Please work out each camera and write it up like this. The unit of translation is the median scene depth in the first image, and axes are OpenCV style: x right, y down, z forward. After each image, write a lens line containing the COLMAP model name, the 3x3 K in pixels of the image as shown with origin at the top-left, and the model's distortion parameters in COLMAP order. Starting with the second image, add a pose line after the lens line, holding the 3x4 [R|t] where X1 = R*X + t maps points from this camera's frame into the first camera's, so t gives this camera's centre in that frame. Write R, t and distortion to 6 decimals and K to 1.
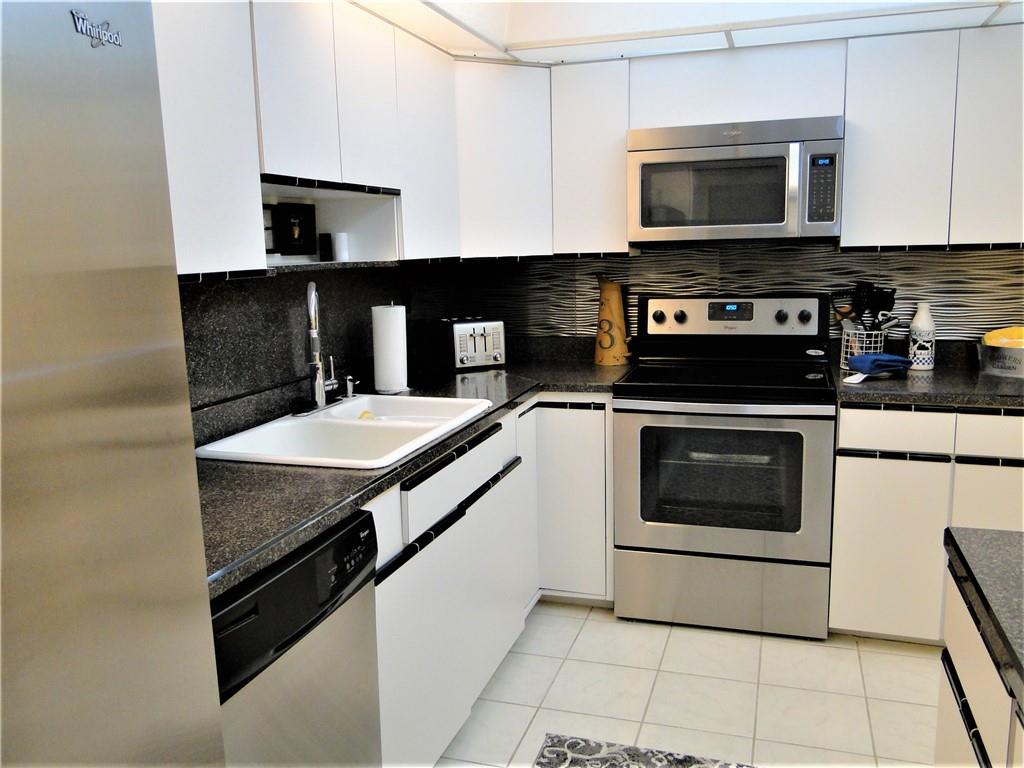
lens RADIAL K [[857.7, 0, 508.0], [0, 857.7, 377.3], [0, 0, 1]] dist [0.017985, -0.001853]
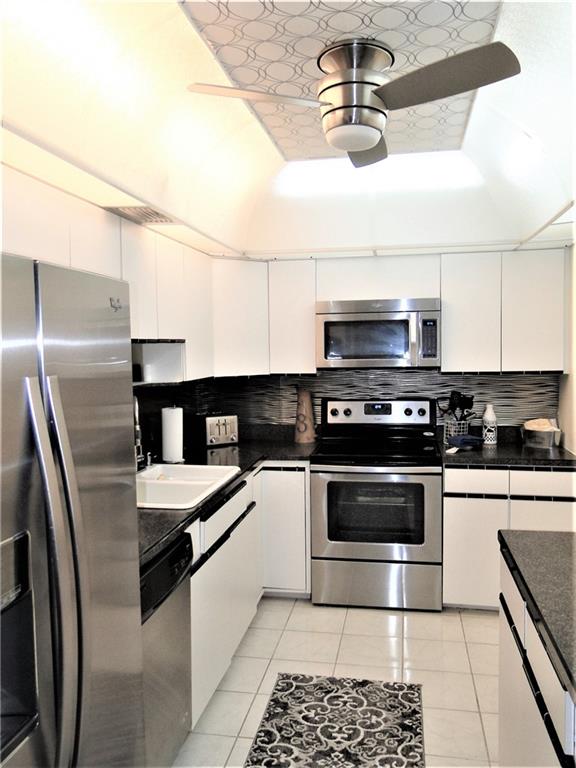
lens RADIAL K [[643.3, 0, 281.8], [0, 643.3, 382.4], [0, 0, 1]] dist [0.017985, -0.001853]
pose [[0.992155, 0.001656, 0.125003, -0.081693], [0.010572, 0.995219, -0.097096, -0.011230], [-0.124566, 0.097656, 0.987394, -0.207063]]
